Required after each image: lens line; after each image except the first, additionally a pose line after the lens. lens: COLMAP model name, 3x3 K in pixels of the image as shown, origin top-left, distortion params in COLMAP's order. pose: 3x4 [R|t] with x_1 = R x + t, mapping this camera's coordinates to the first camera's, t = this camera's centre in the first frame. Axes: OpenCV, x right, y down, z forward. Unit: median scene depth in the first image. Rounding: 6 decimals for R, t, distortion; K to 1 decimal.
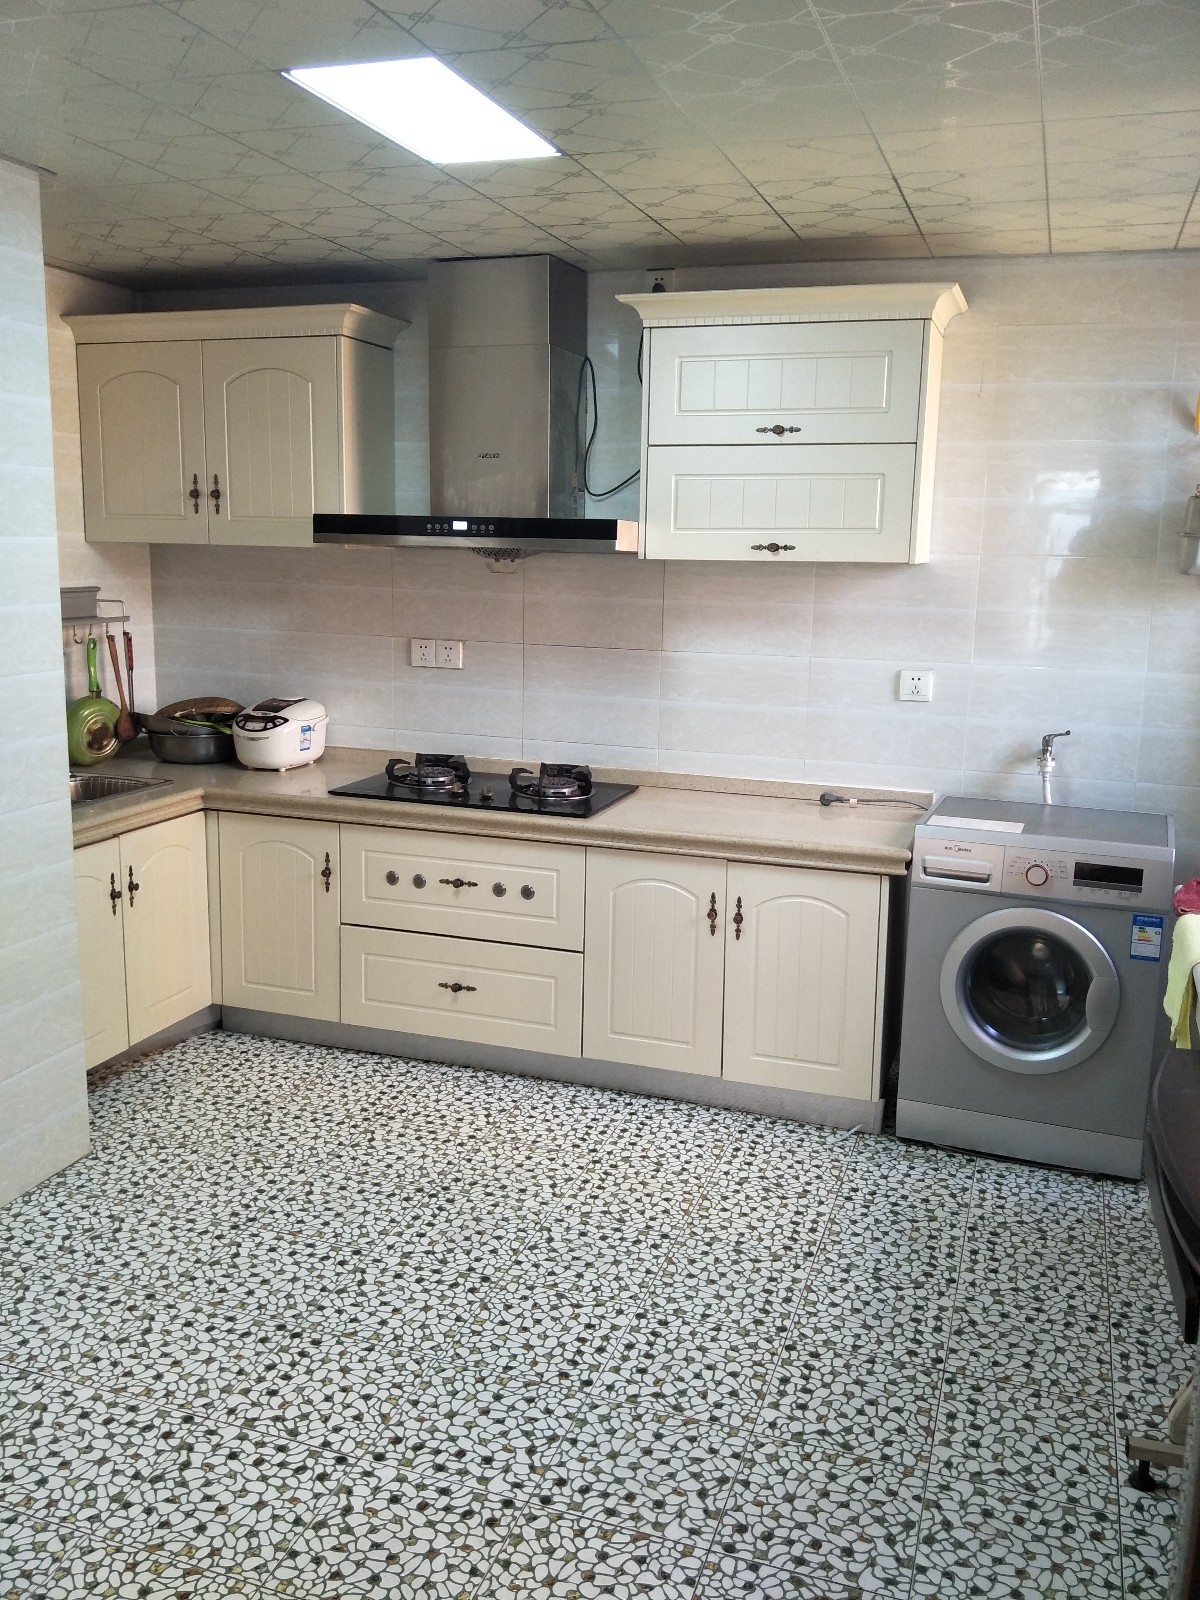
lens RADIAL K [[1344.3, 0, 613.7], [0, 1344.3, 805.2], [0, 0, 1]] dist [0.067444, -0.138645]
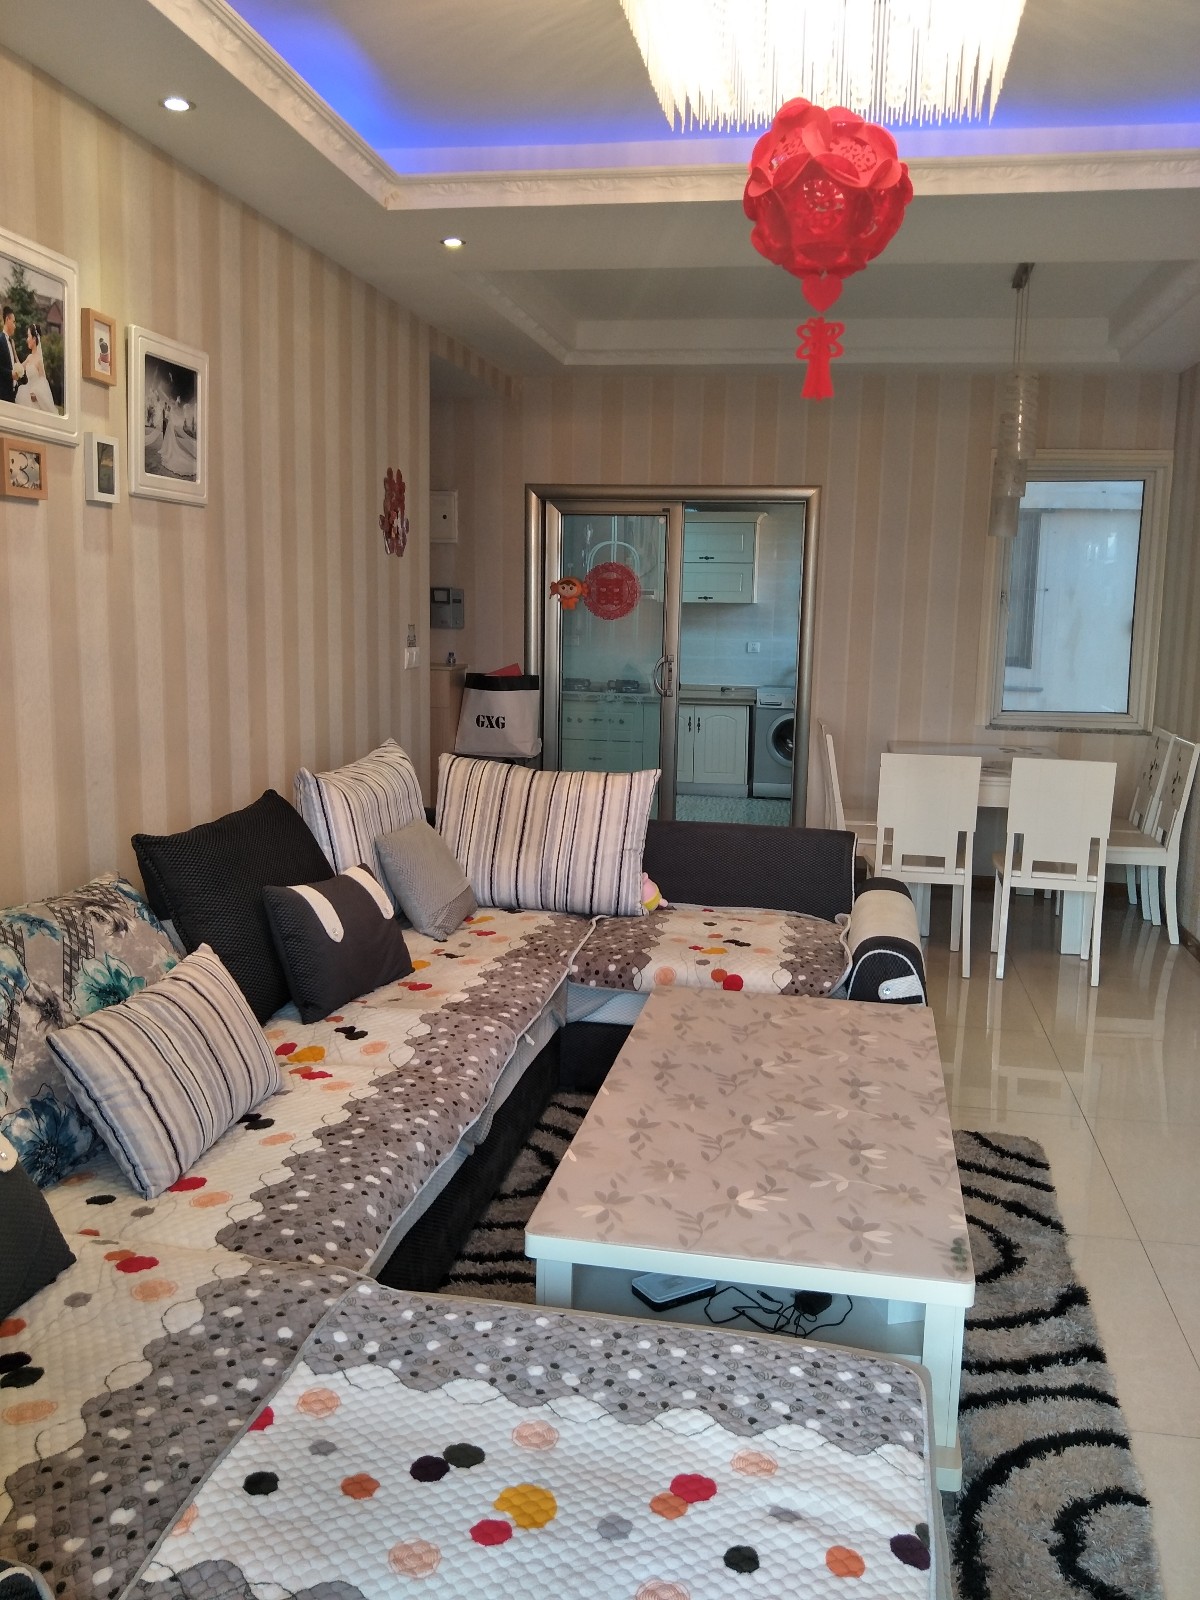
lens RADIAL K [[1327.4, 0, 600.0], [0, 1327.4, 800.0], [0, 0, 1]] dist [0.066720, -0.163052]
pose [[0.990166, -0.027428, 0.137183, -0.507037], [0.032216, 0.998943, -0.032800, 0.327270], [-0.136139, 0.036897, 0.990002, -1.773019]]
